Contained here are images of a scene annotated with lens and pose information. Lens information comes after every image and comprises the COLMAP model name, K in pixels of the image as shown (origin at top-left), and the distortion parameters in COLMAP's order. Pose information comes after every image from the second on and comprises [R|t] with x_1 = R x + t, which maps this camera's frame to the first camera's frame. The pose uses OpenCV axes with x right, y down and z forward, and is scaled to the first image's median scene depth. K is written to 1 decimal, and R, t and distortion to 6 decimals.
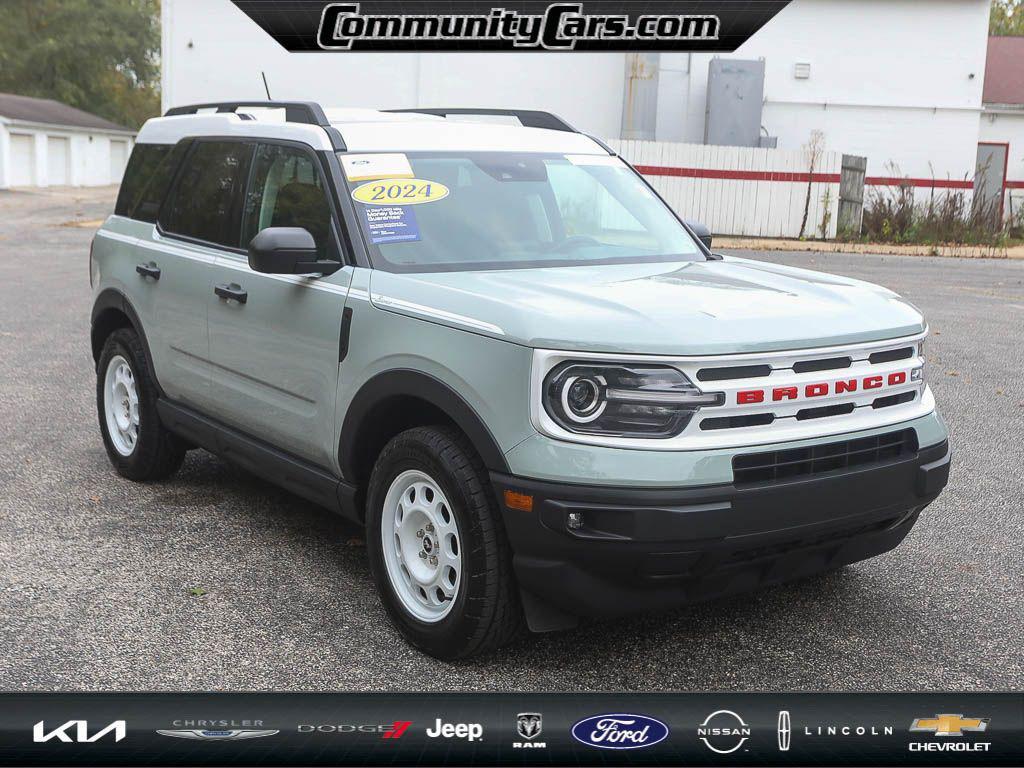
lens RADIAL K [[1373.0, 0, 562.8], [0, 1373.0, 385.5], [0, 0, 1]] dist [-0.029627, 0.044379]
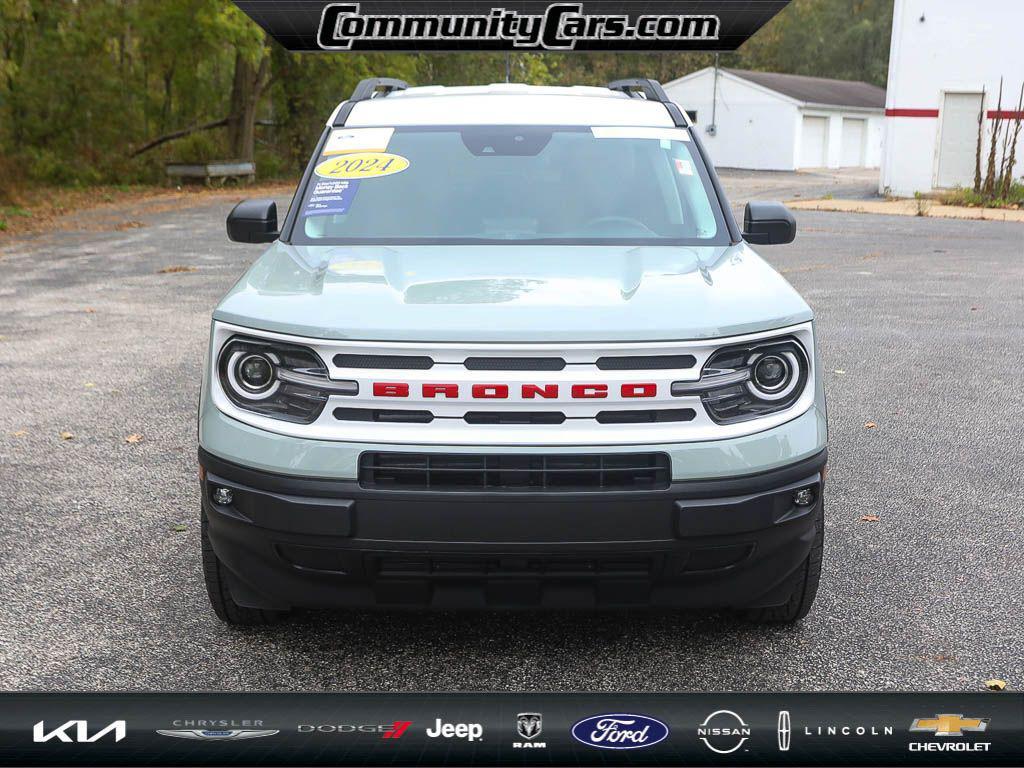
lens RADIAL K [[1413.9, 0, 512.0], [0, 1413.9, 384.0], [0, 0, 1]] dist [0.008746, 0.020018]
pose [[0.796913, 0.091660, -0.597100, 0.643773], [-0.088067, 0.995490, 0.035280, -0.030028], [0.597640, 0.024470, 0.801391, 0.253726]]
